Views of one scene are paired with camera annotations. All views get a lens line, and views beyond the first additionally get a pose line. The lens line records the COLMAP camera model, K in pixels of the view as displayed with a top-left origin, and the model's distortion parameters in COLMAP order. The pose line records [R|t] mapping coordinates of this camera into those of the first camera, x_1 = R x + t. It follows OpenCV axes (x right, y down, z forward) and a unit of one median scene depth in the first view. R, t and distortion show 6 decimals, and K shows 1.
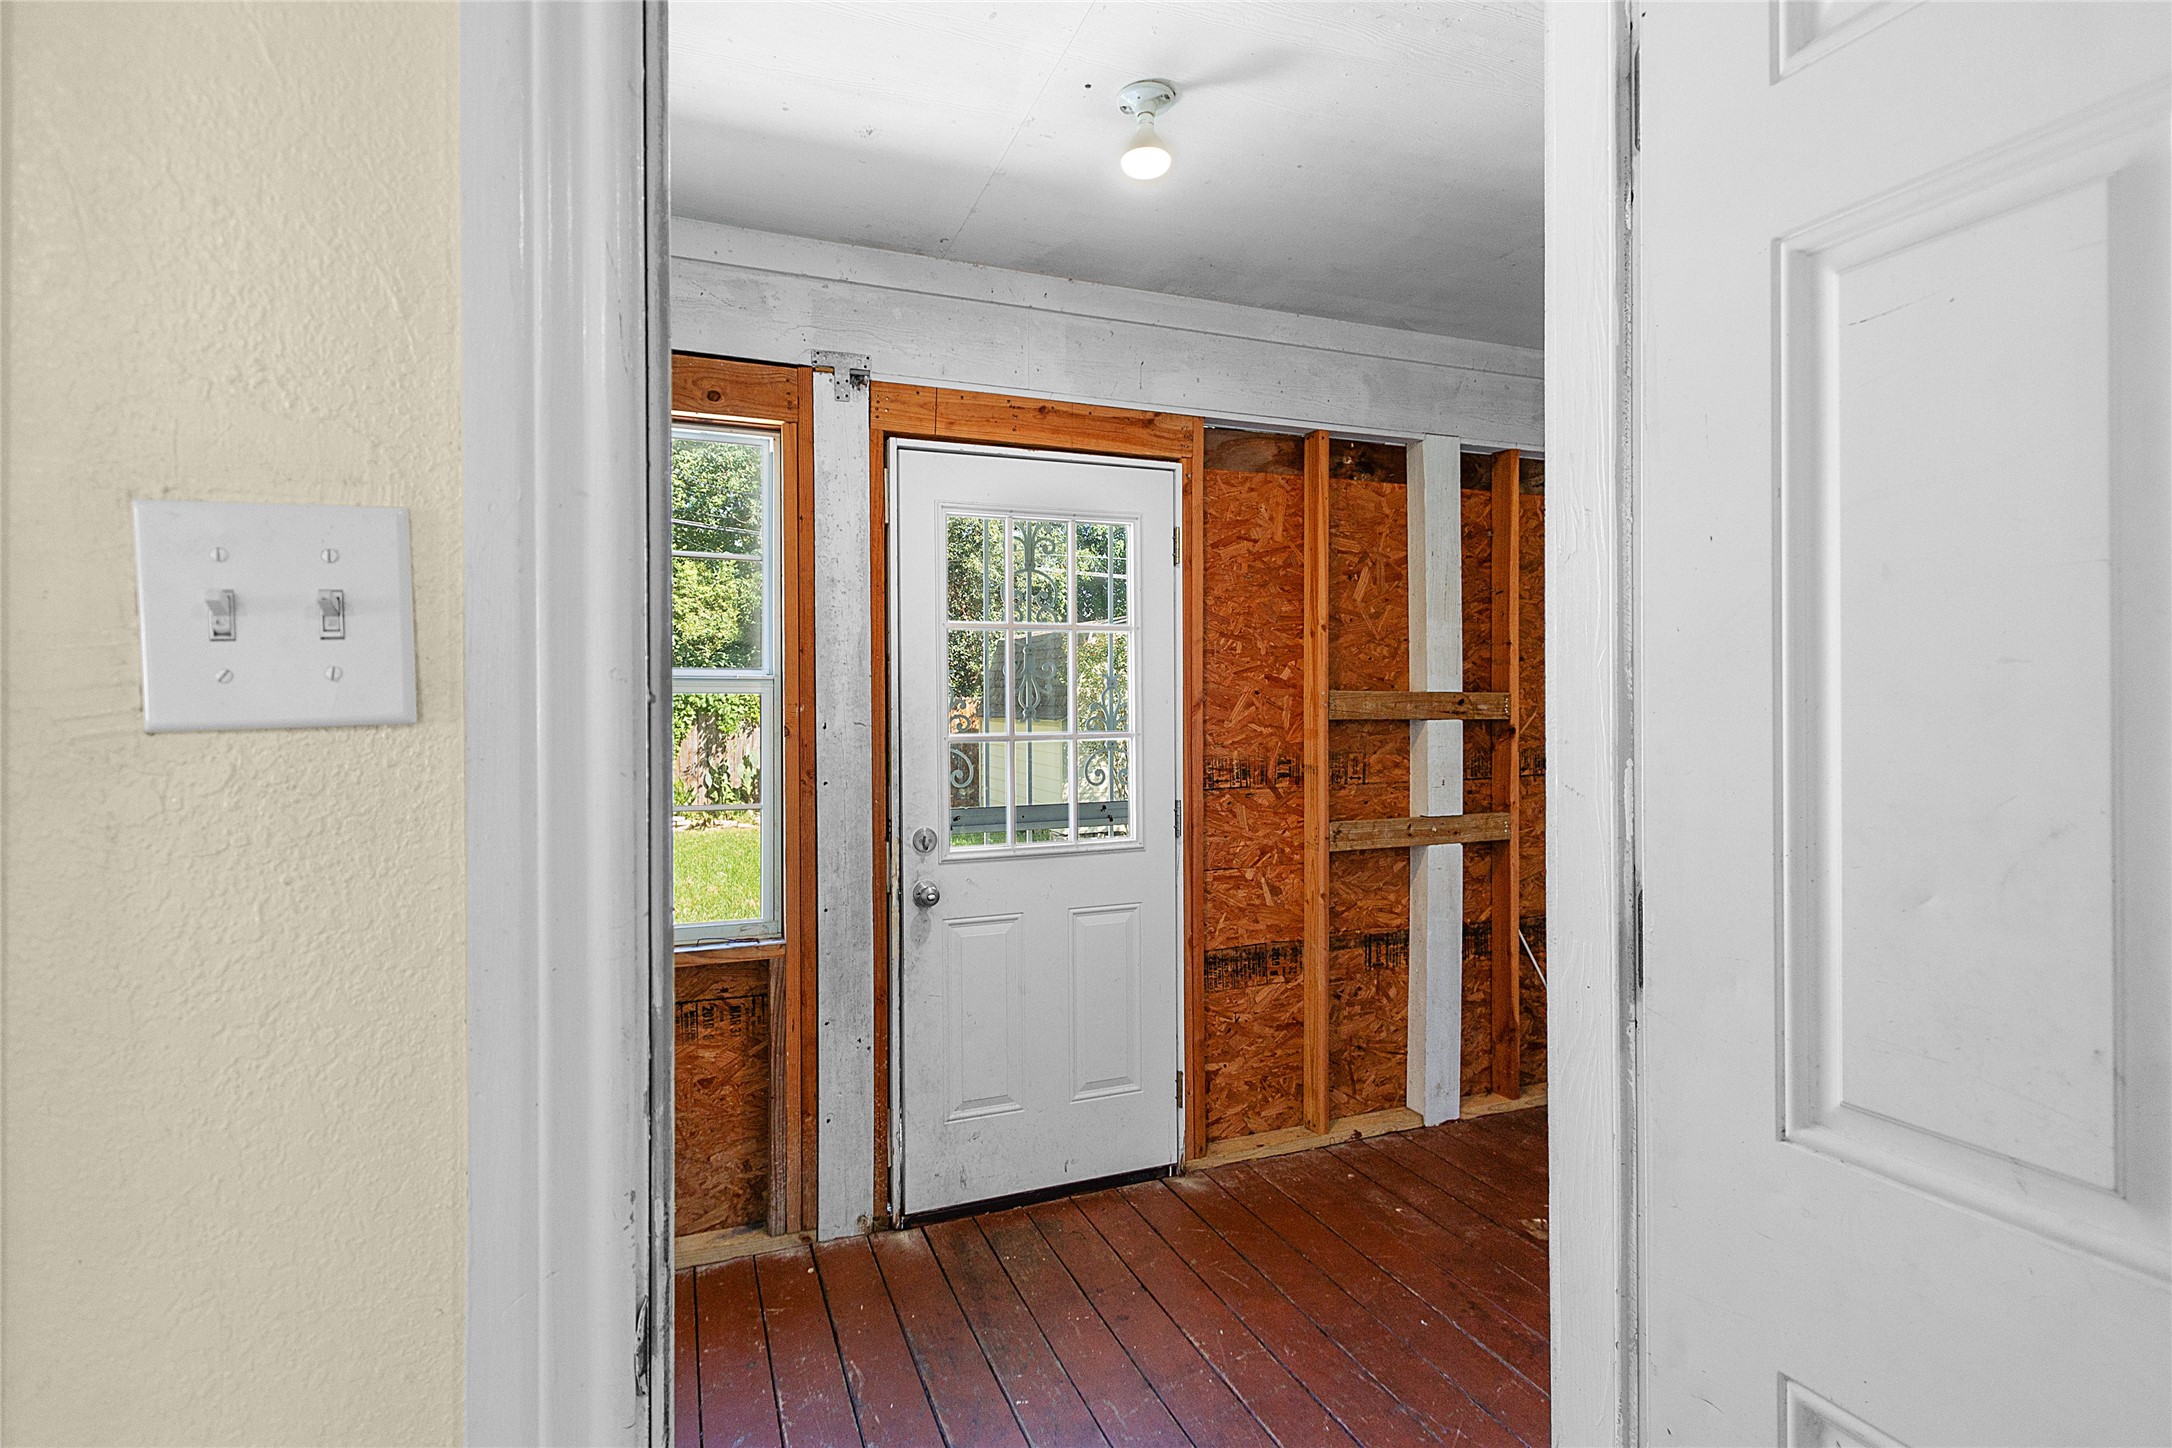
lens RADIAL K [[1048.0, 0, 1090.0], [0, 1048.0, 708.6], [0, 0, 1]] dist [0.004007, -0.001823]
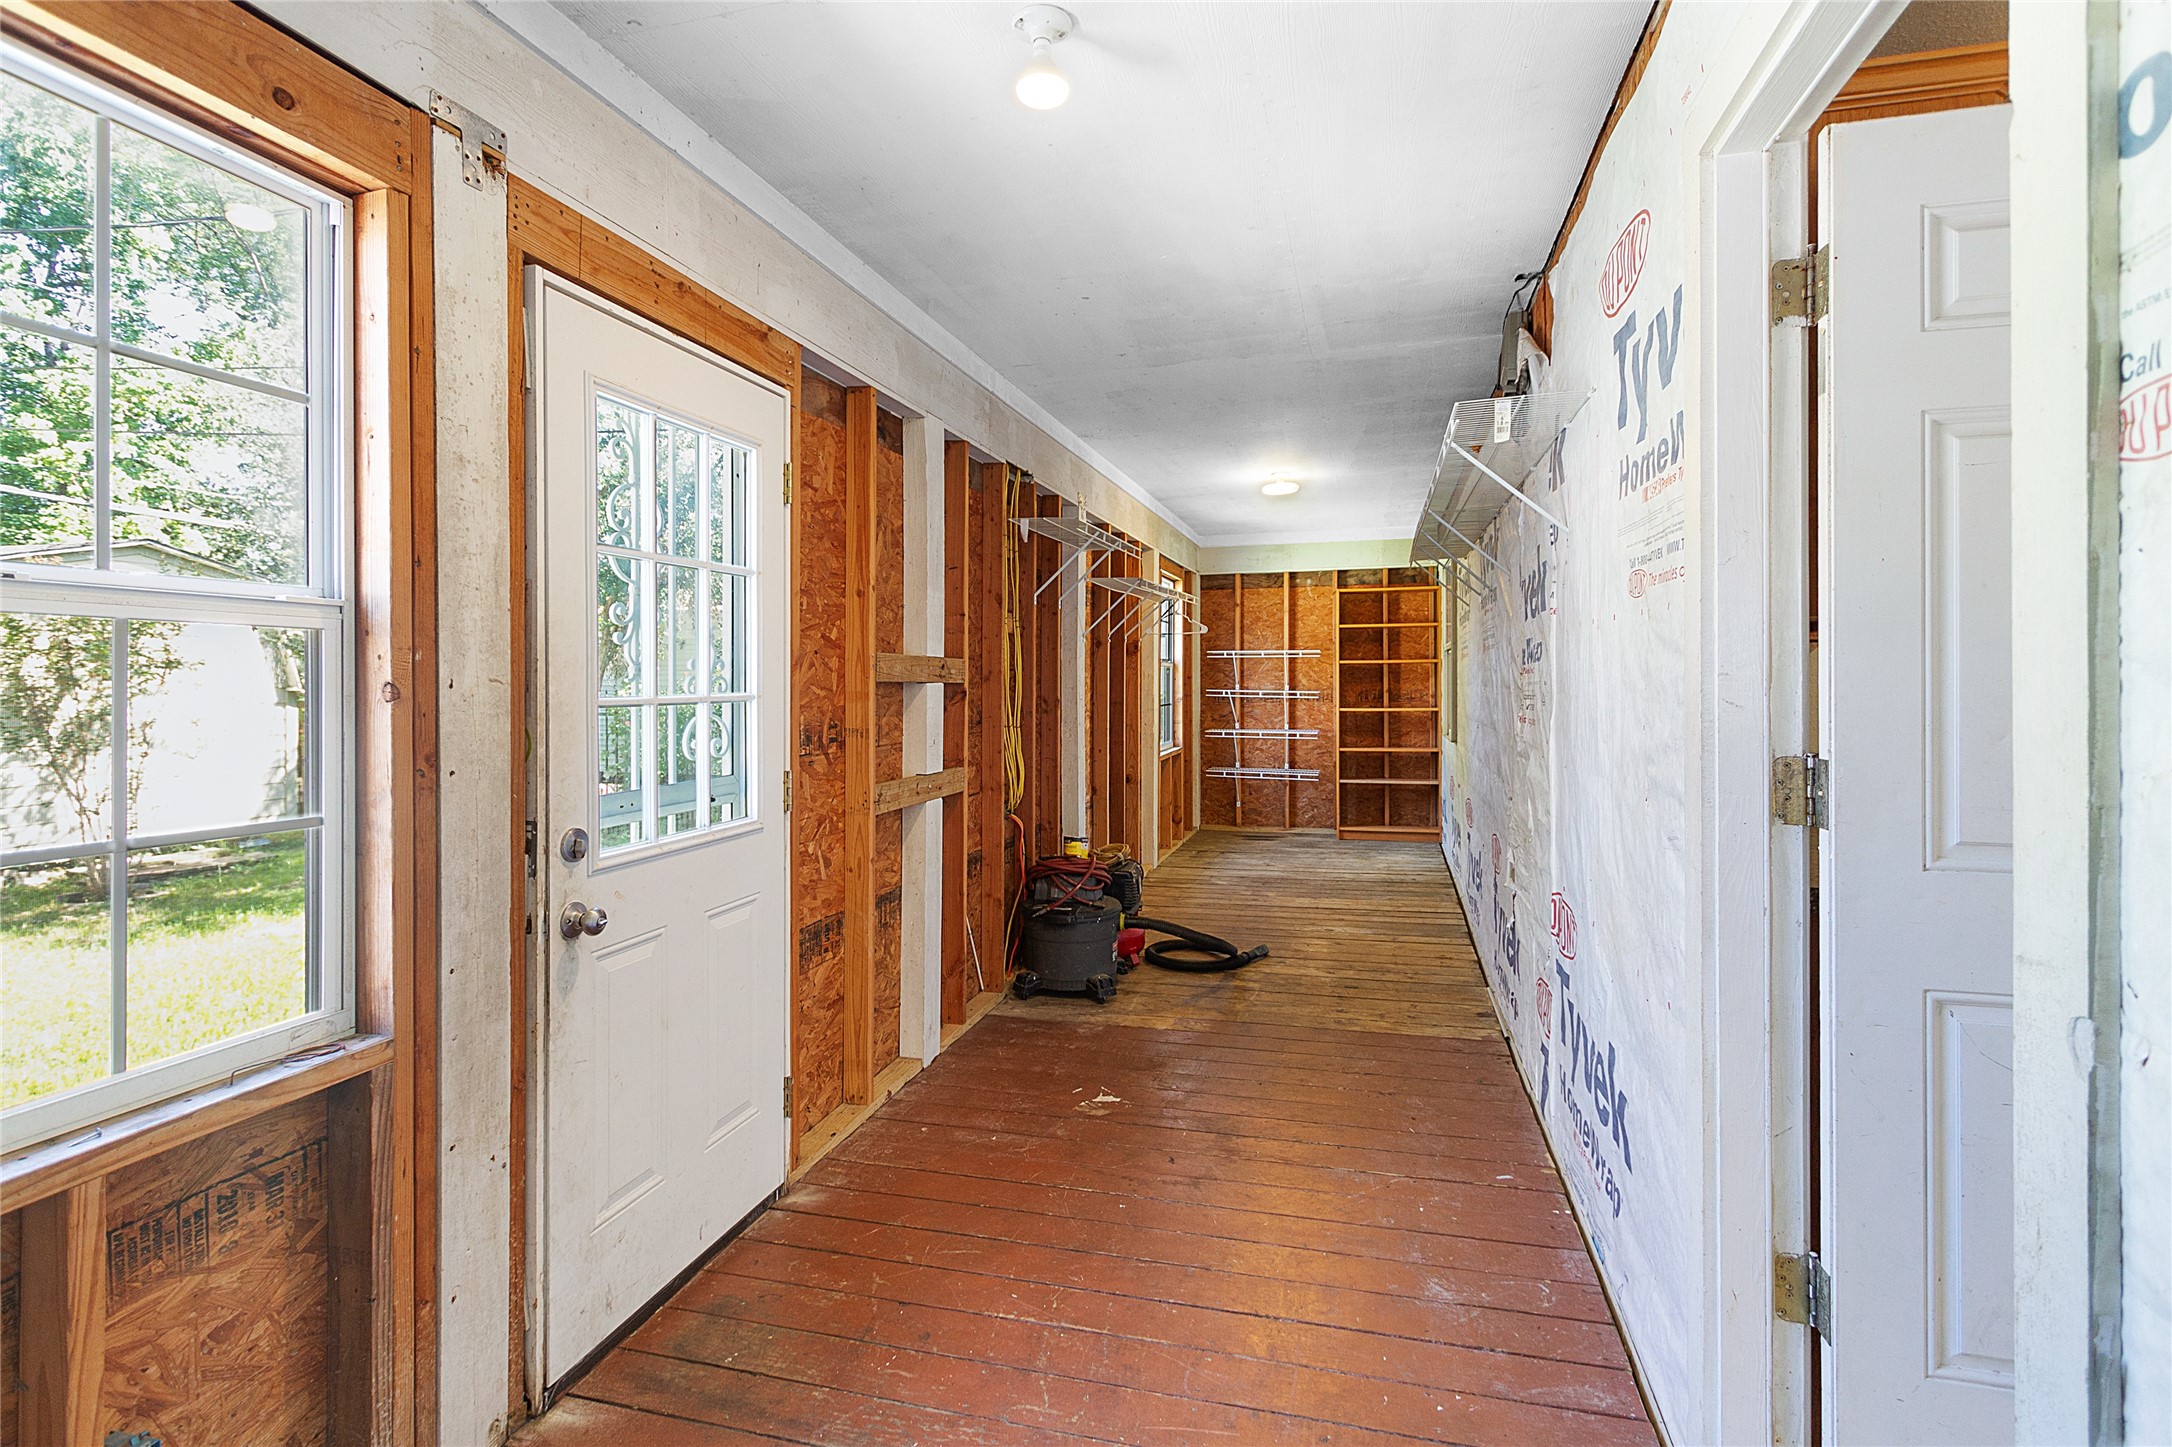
lens RADIAL K [[1033.8, 0, 1088.1], [0, 1033.8, 684.1], [0, 0, 1]] dist [0.003014, -0.000928]
pose [[0.602392, 0.001332, 0.798199, -0.509402], [0.000932, 0.999997, -0.002372, 0.018165], [-0.798200, 0.002173, 0.602389, 0.299940]]
